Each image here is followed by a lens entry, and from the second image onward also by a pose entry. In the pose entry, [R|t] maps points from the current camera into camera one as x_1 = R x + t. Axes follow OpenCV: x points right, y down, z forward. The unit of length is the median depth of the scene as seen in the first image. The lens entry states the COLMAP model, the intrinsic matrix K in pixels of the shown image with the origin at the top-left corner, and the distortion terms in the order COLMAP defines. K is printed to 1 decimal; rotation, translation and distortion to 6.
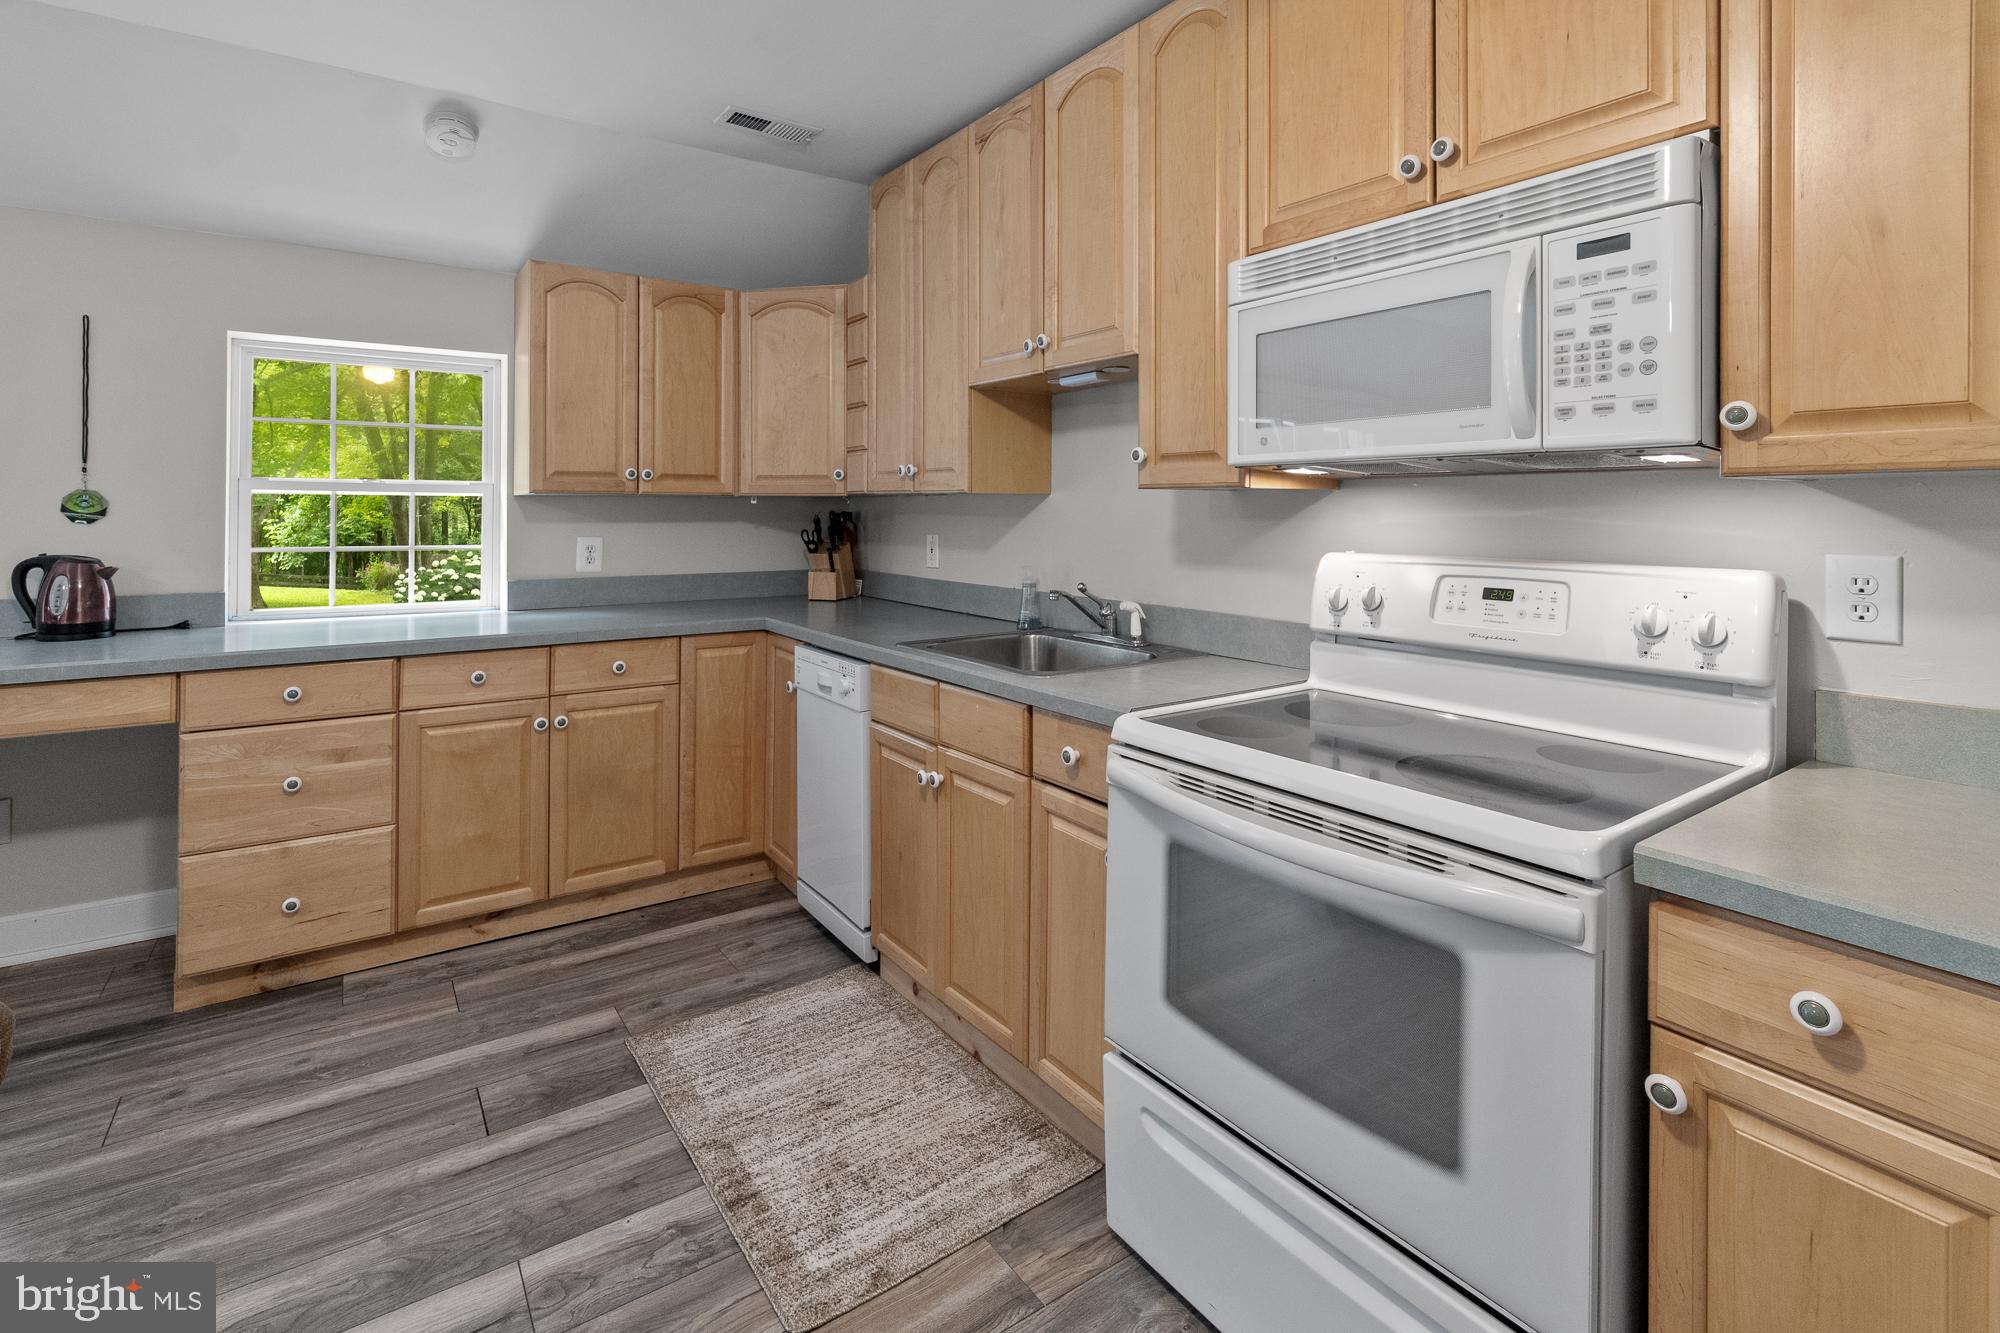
lens RADIAL K [[931.4, 0, 997.7], [0, 931.4, 500.8], [0, 0, 1]] dist [0.001986, 0.000494]
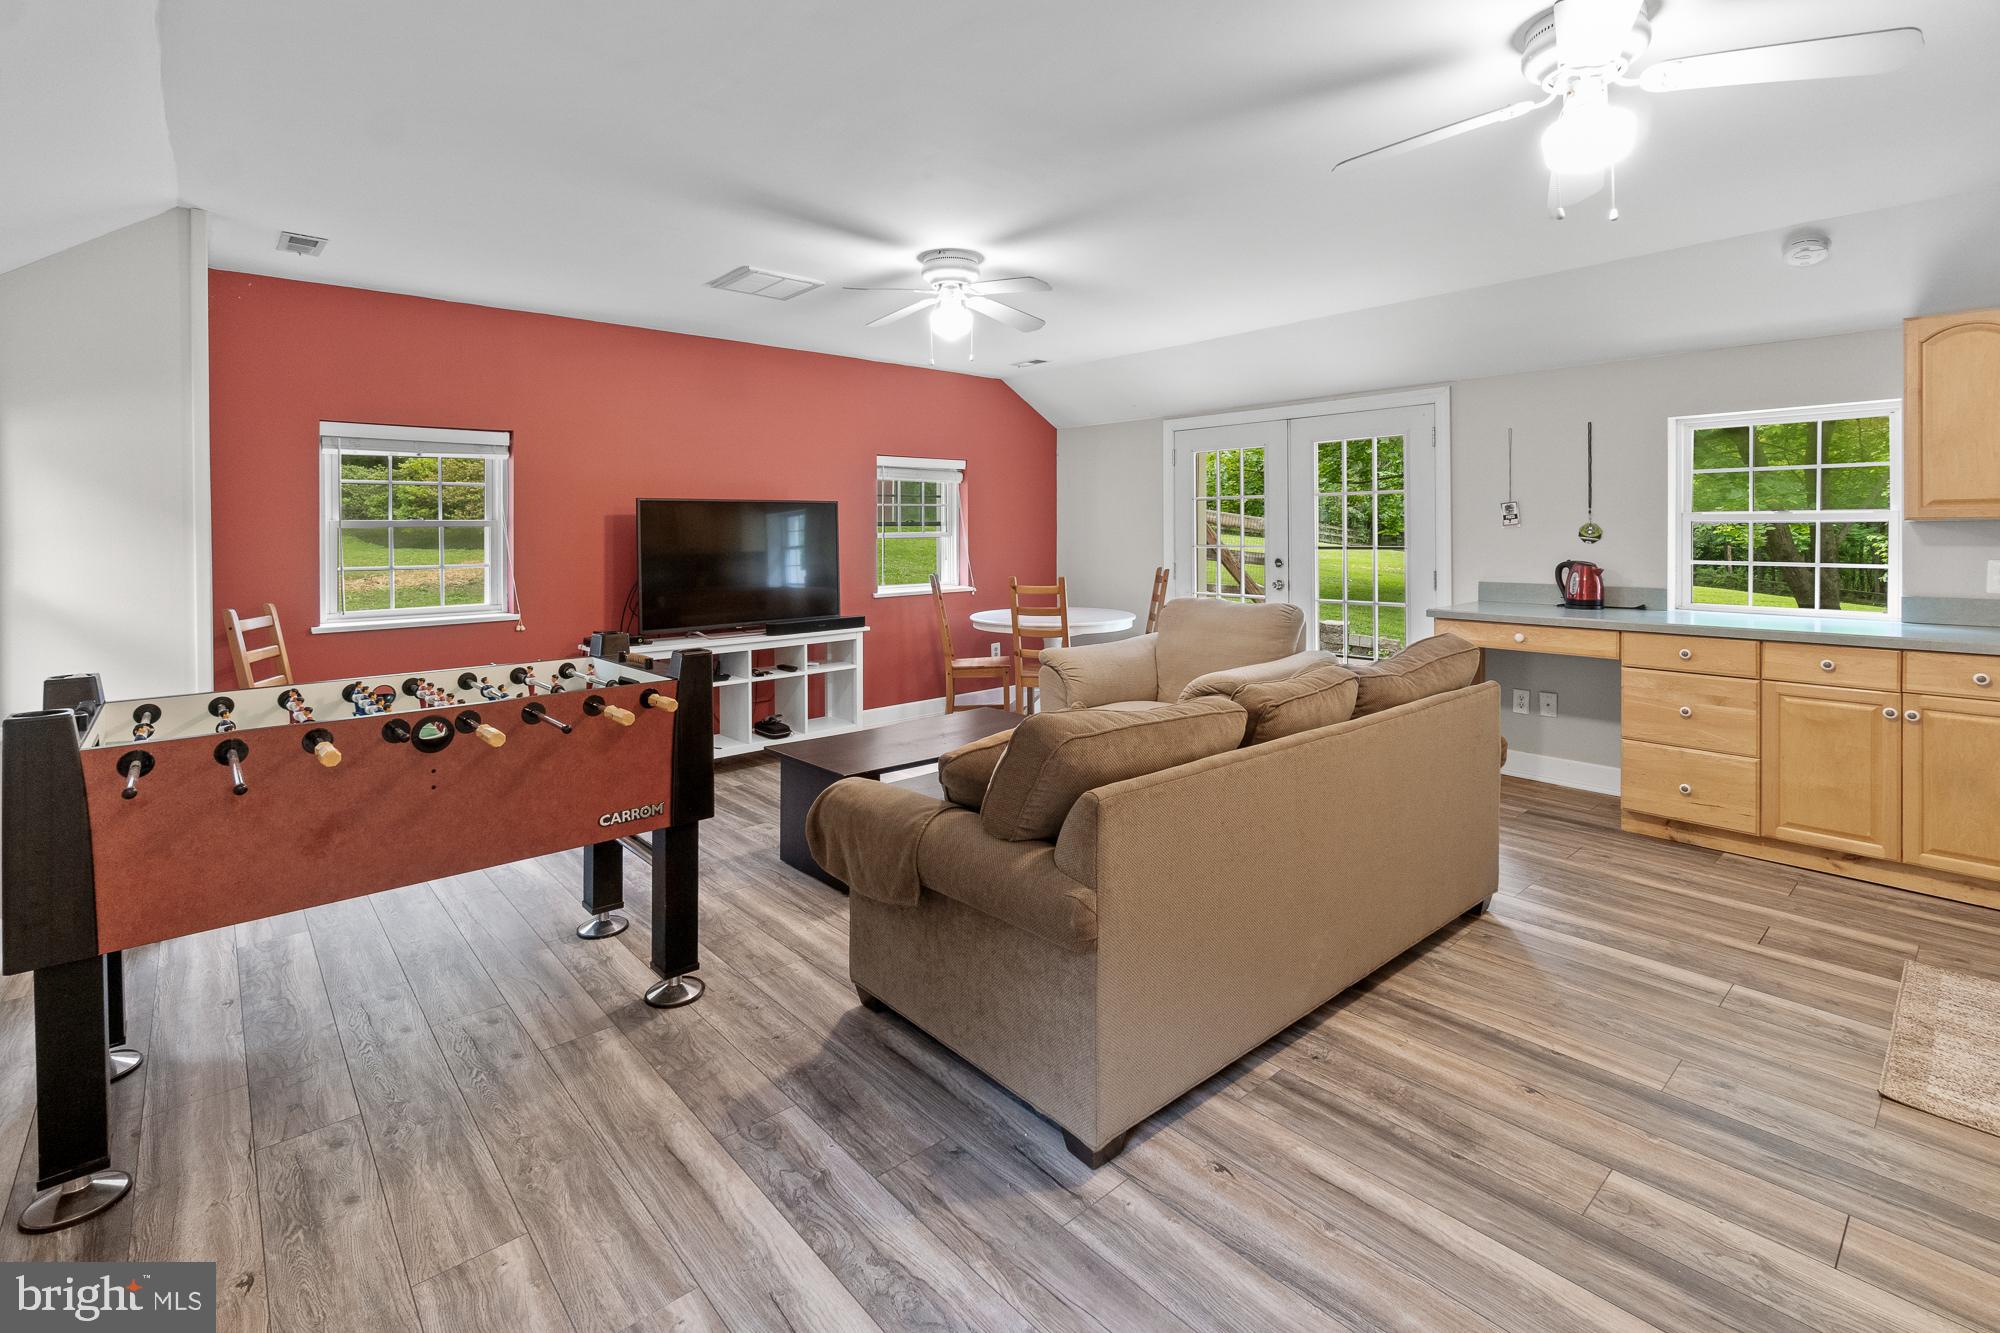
lens RADIAL K [[885.0, 0, 991.4], [0, 885.0, 565.0], [0, 0, 1]] dist [0.001875, 0.000384]
pose [[0.116707, 0.035417, -0.992535, 0.527439], [0.018187, 0.999120, 0.037791, -0.017356], [0.993000, -0.022462, 0.115960, -0.296040]]
